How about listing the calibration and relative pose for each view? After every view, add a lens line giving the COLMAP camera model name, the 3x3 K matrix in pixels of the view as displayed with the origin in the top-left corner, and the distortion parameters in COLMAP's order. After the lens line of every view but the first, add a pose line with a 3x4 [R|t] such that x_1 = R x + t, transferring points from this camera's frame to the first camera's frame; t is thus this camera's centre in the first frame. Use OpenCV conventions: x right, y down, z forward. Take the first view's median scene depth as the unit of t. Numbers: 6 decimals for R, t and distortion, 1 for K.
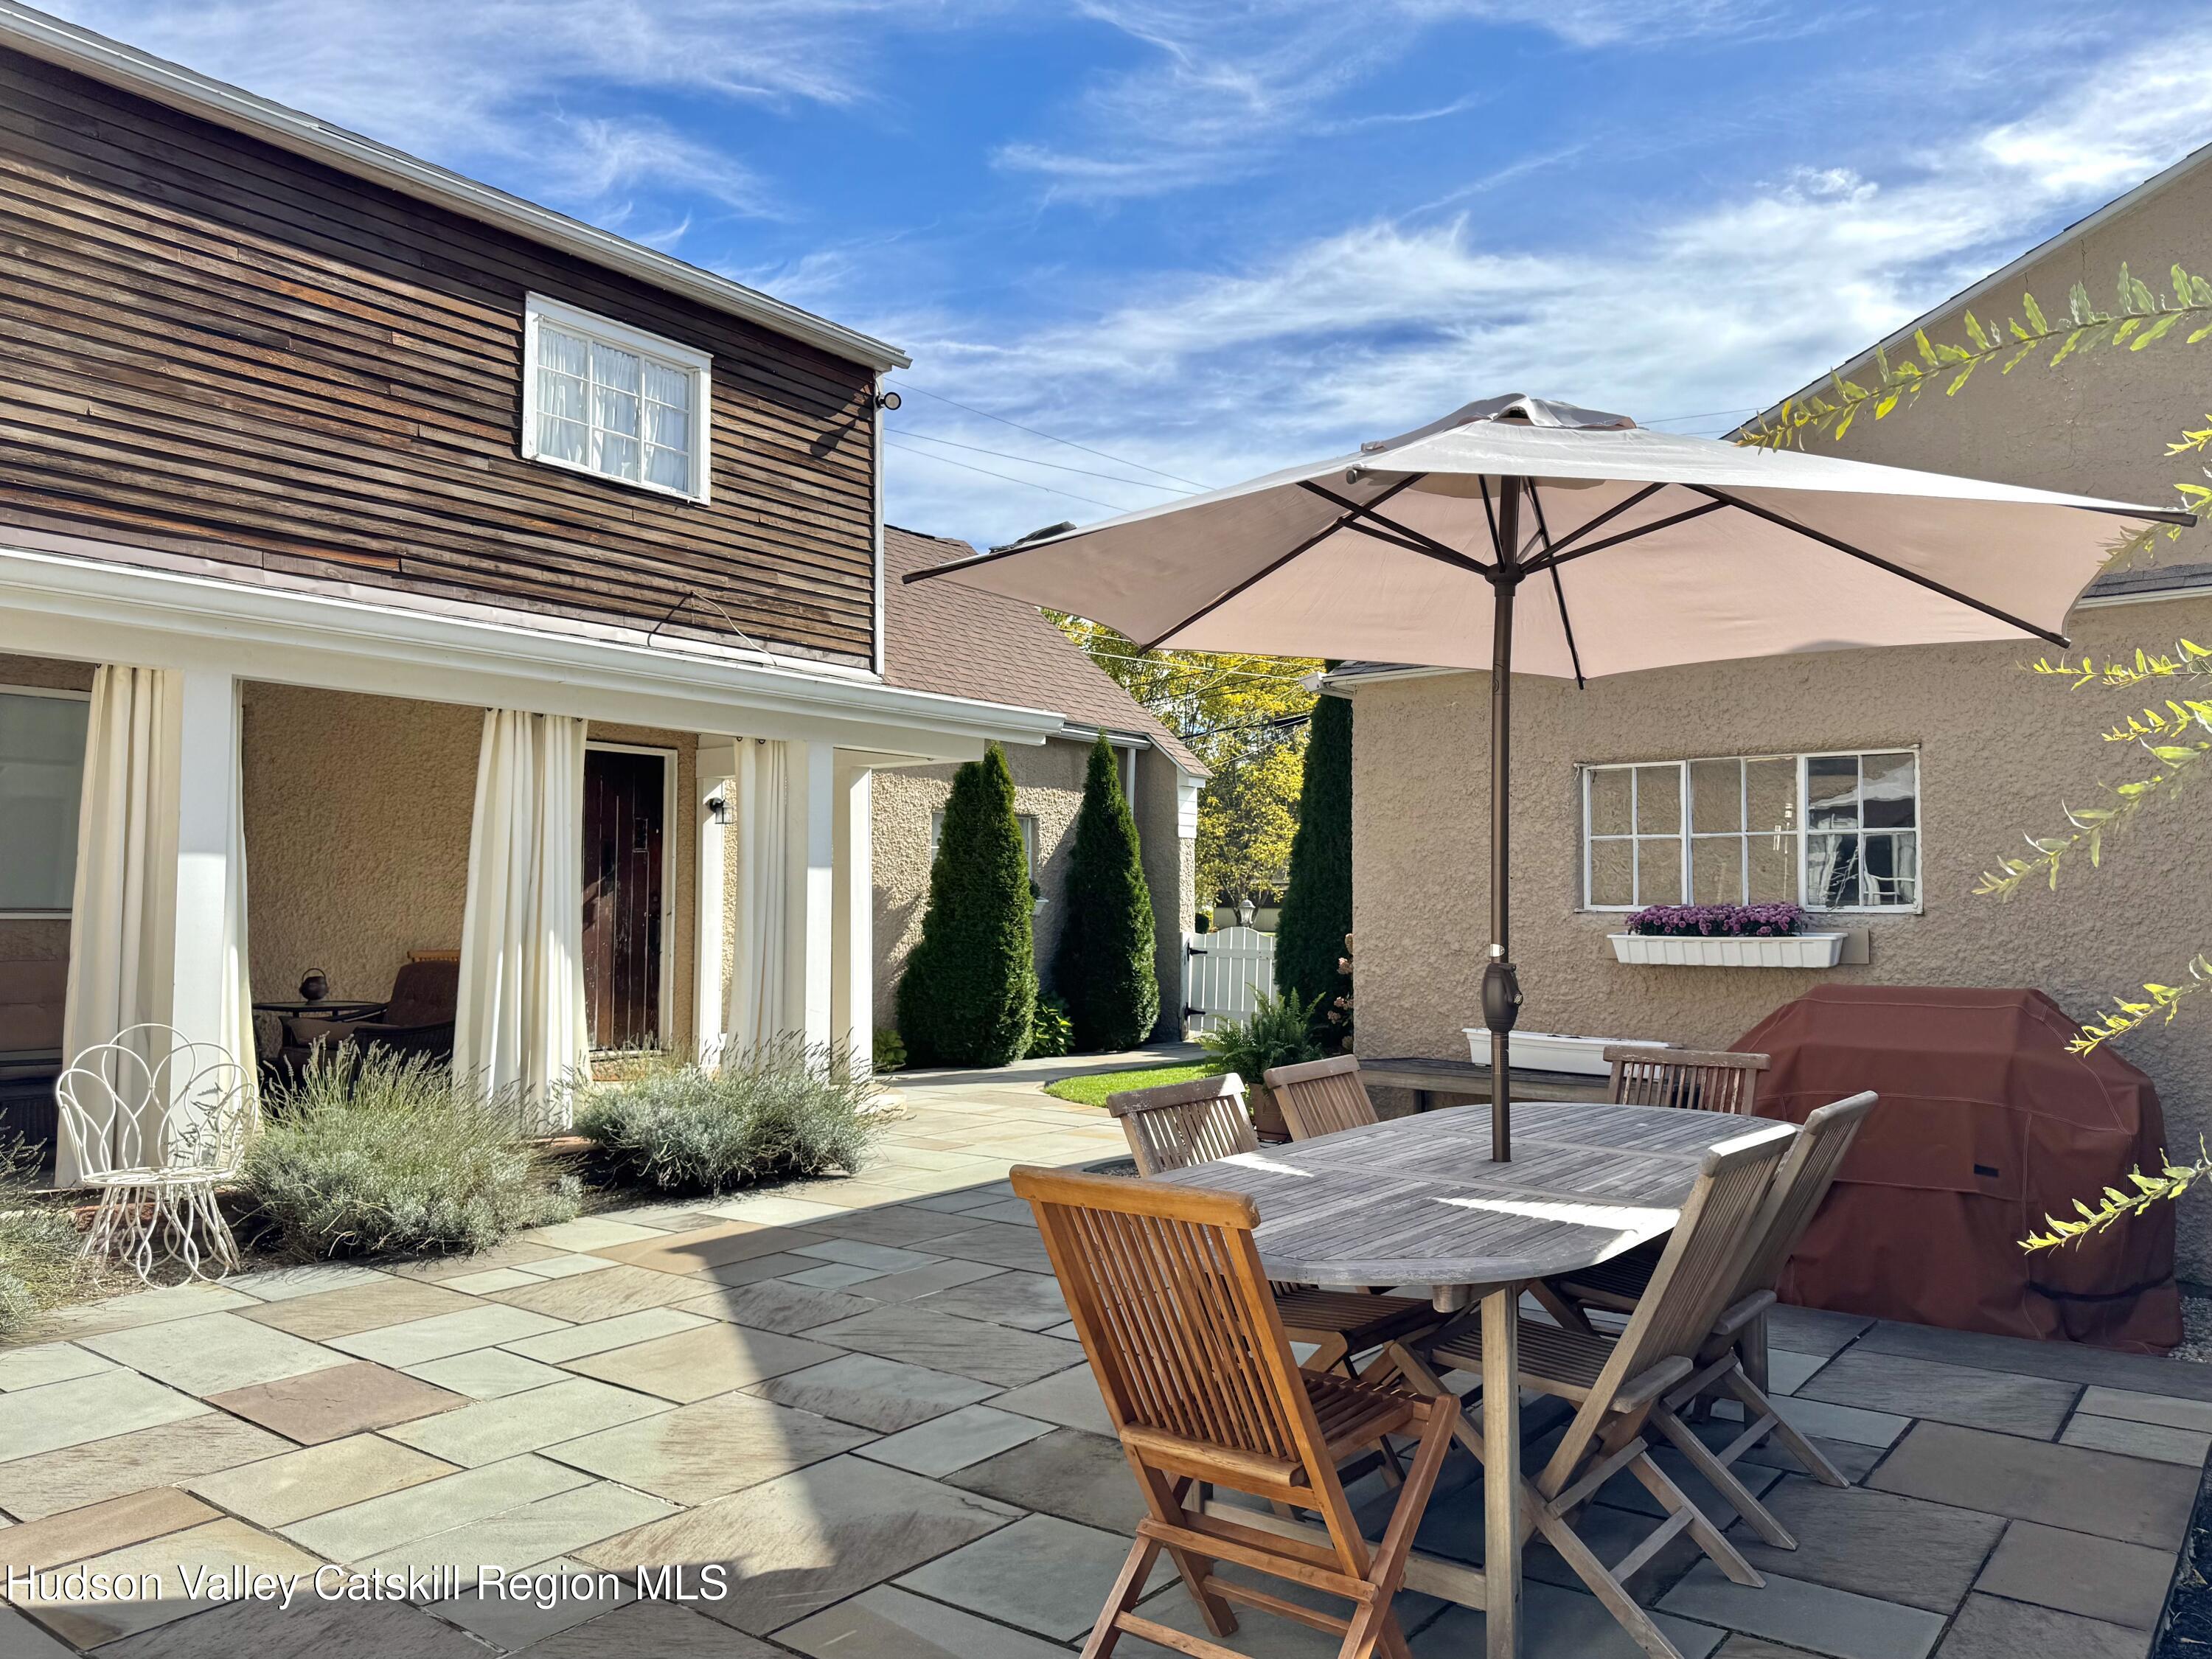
lens RADIAL K [[1567.7, 0, 1114.9], [0, 1567.7, 841.7], [0, 0, 1]] dist [0.060991, -0.090356]
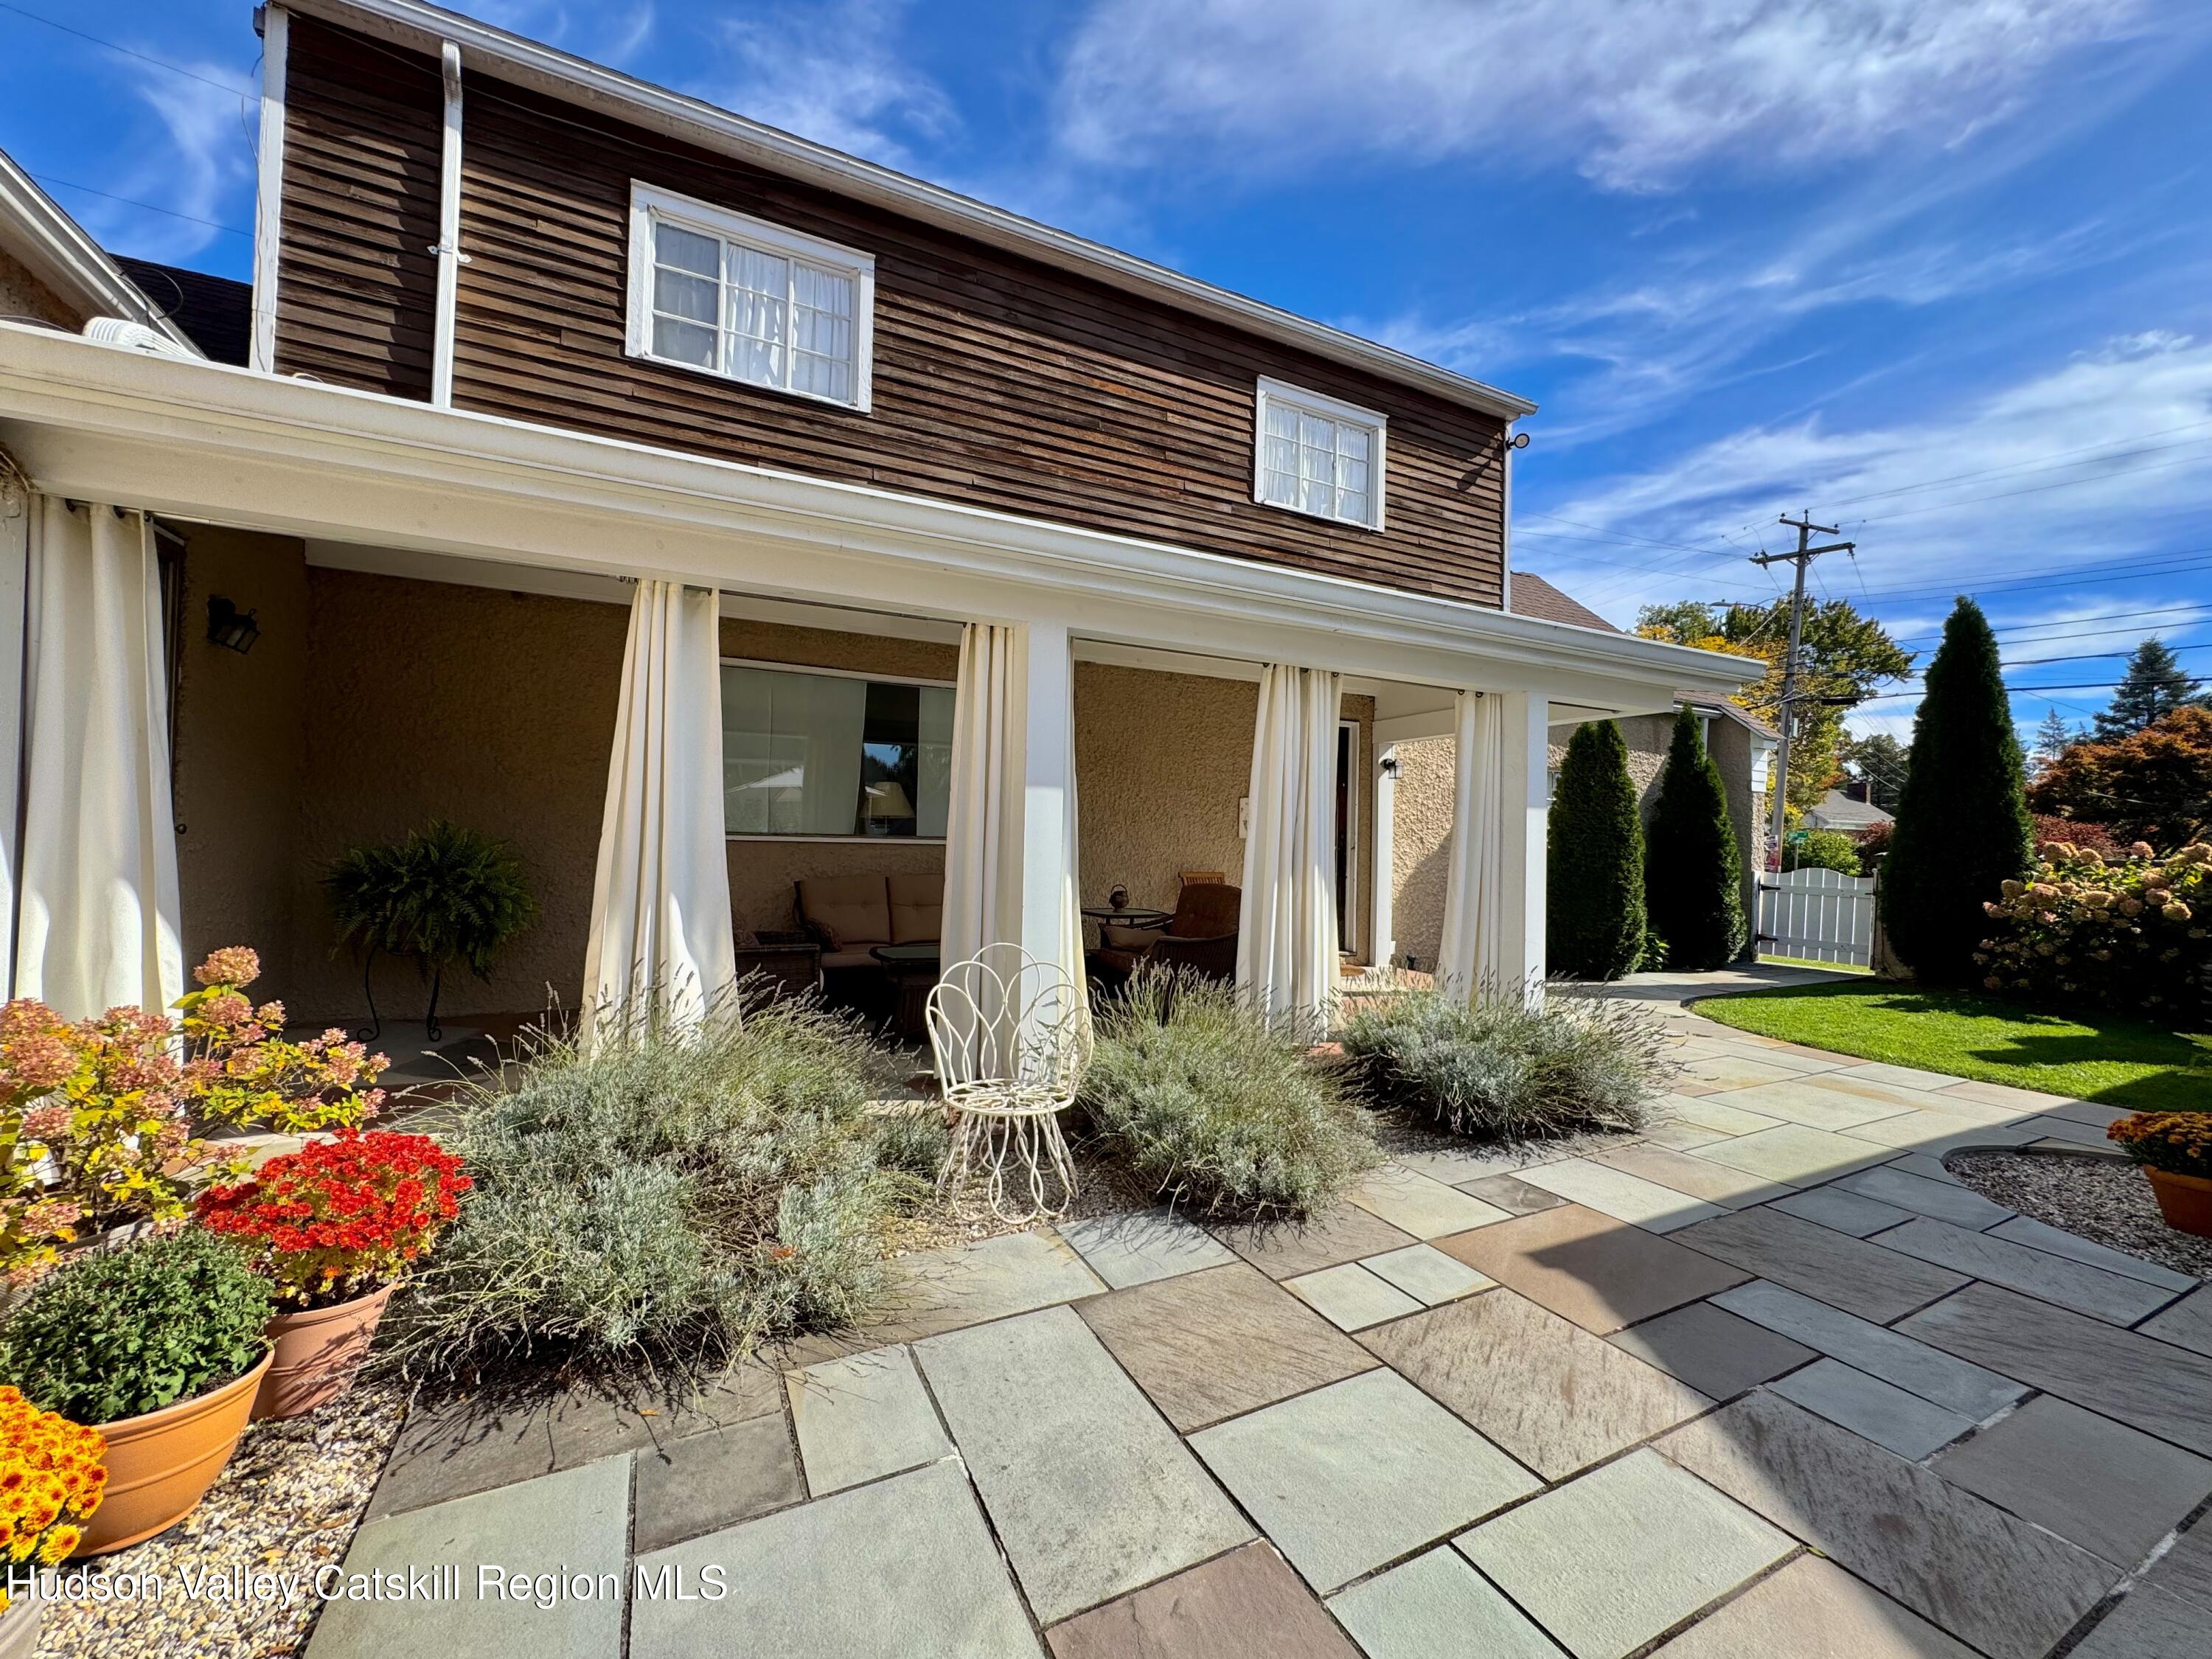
lens RADIAL K [[865.1, 0, 1105.3], [0, 865.1, 832.8], [0, 0, 1]] dist [-0.001887, 0.000139]
pose [[0.897969, 0.011691, -0.439904, -0.160108], [0.001577, 0.999555, 0.029783, 0.012002], [0.440057, -0.027438, 0.897551, 0.279299]]
